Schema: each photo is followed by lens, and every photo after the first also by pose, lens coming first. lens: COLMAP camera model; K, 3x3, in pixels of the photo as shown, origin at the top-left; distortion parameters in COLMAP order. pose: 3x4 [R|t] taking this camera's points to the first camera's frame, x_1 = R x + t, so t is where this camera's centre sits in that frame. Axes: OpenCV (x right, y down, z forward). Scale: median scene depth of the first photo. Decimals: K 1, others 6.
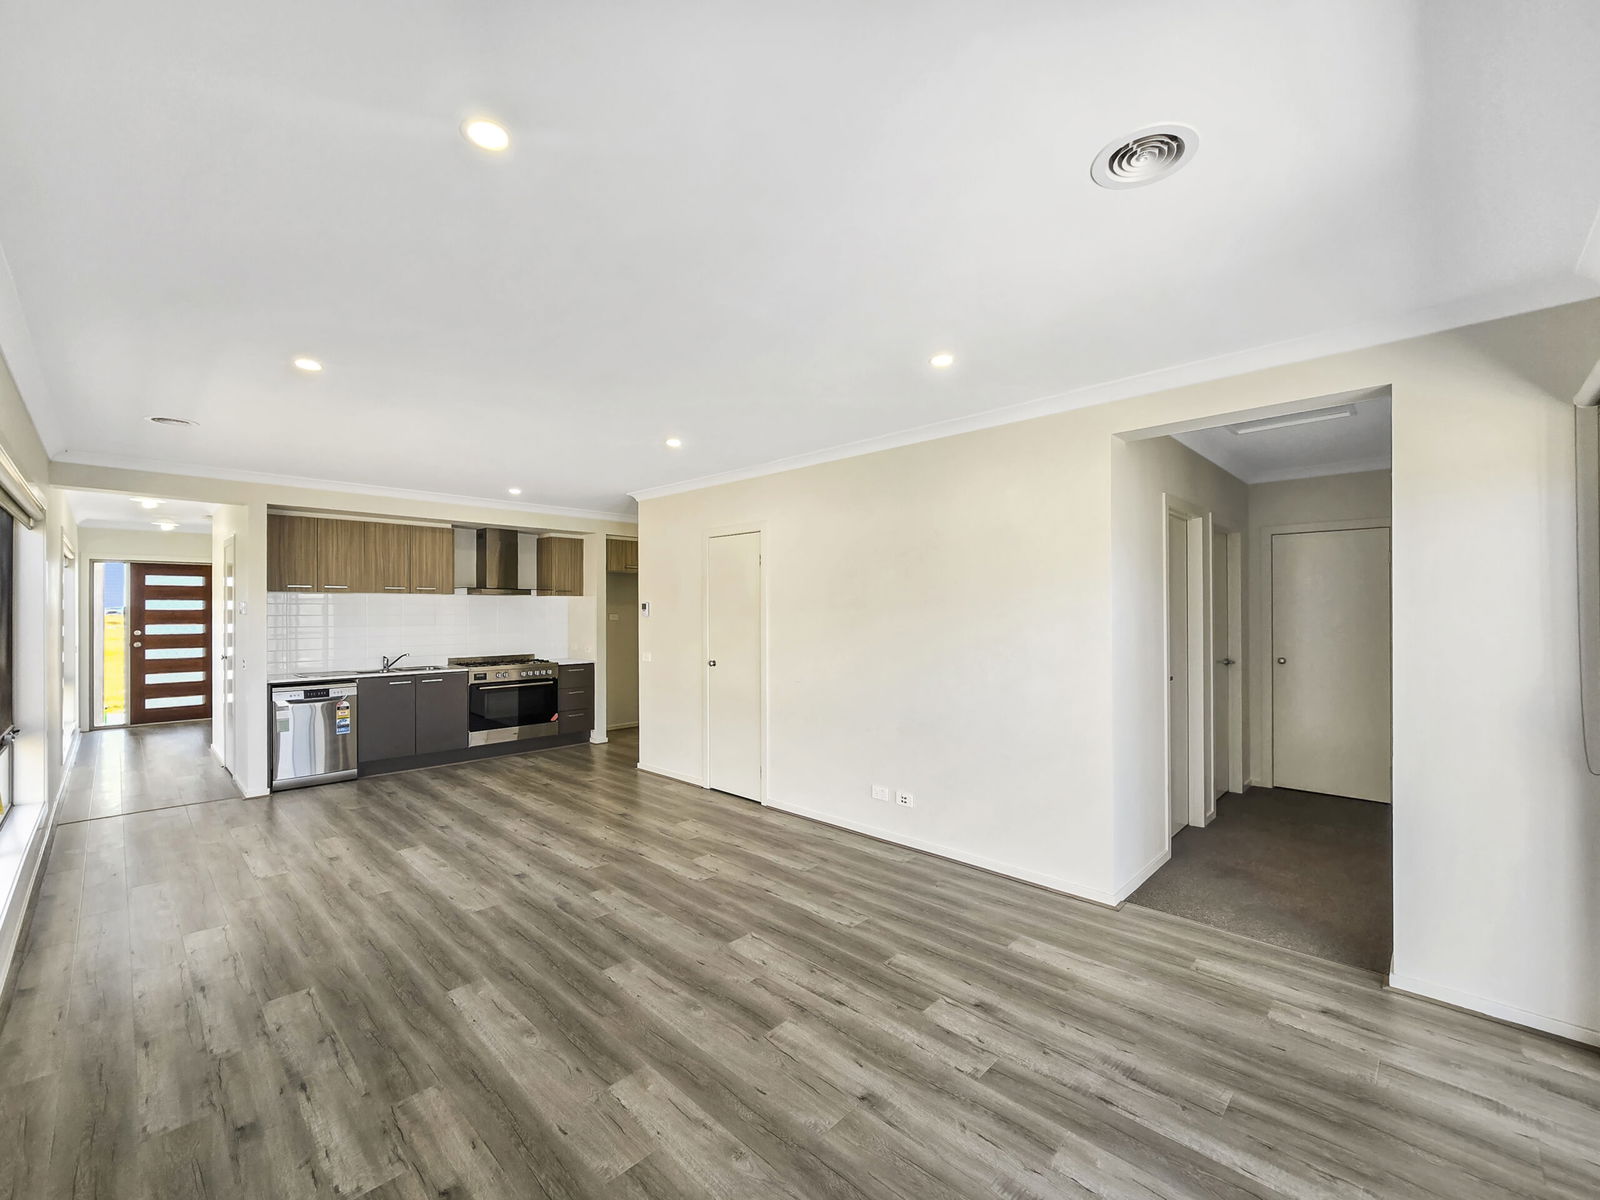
lens RADIAL K [[667.7, 0, 787.7], [0, 667.7, 604.4], [0, 0, 1]] dist [-0.004900, -0.000333]
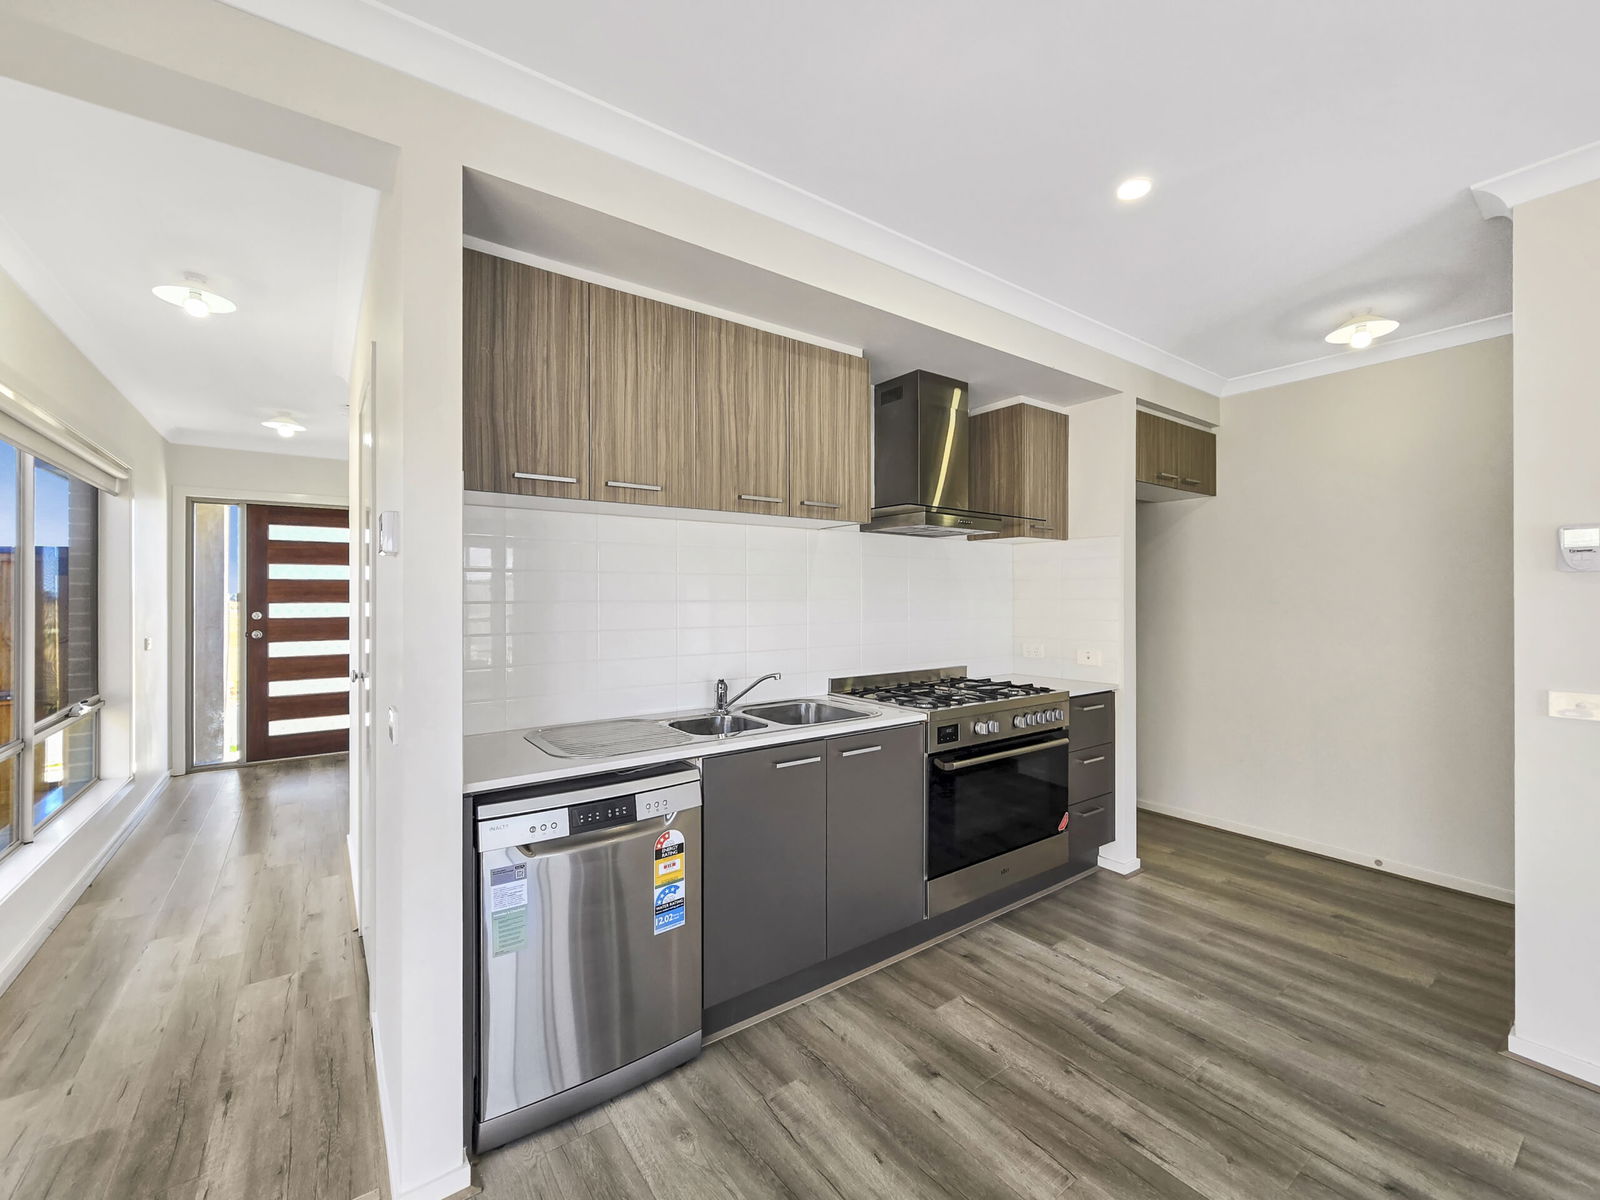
lens RADIAL K [[667.7, 0, 798.3], [0, 667.7, 592.3], [0, 0, 1]] dist [-0.004900, -0.000333]
pose [[0.986404, -0.000496, -0.164335, -0.550038], [0.001186, 0.999991, 0.004102, 0.027882], [0.164332, -0.004241, 0.986396, 0.688371]]
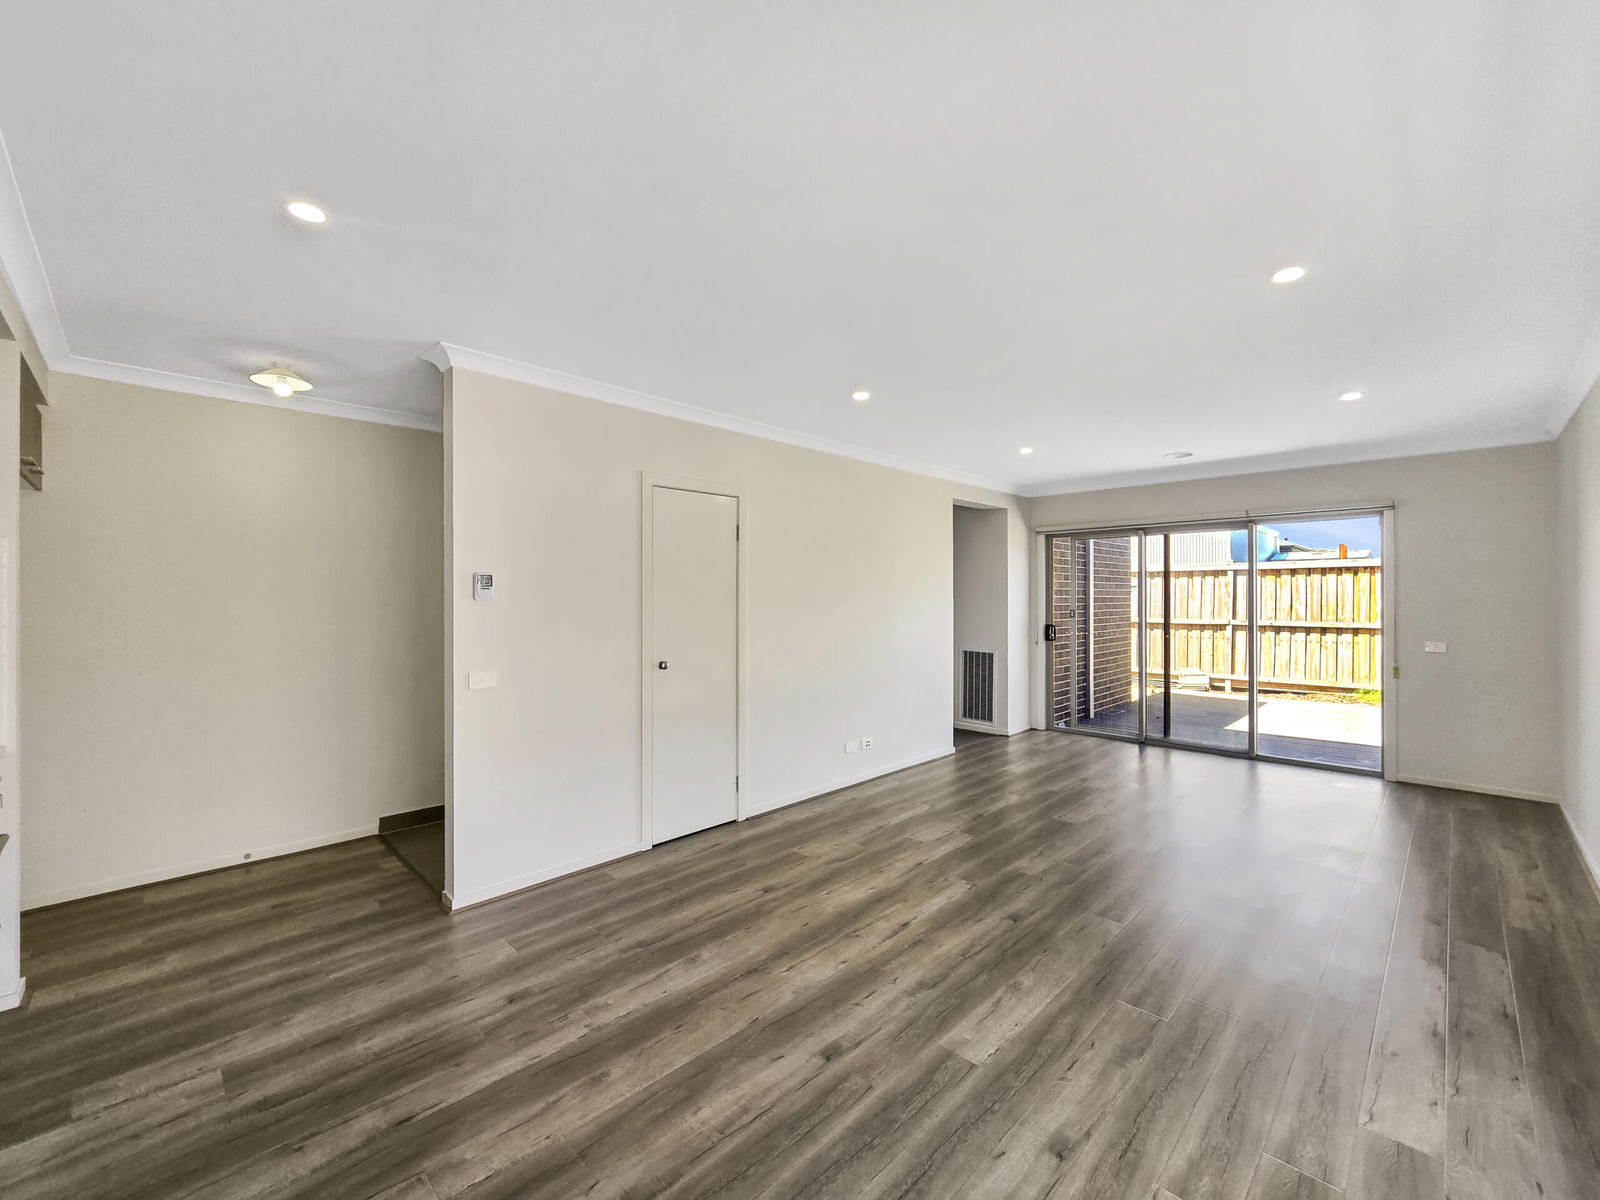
lens RADIAL K [[667.7, 0, 789.1], [0, 667.7, 611.0], [0, 0, 1]] dist [-0.004900, -0.000333]
pose [[0.008484, -0.020394, 0.999756, -0.767422], [-0.009244, 0.999748, 0.020472, 0.012809], [-0.999921, -0.009415, 0.008293, 0.809506]]
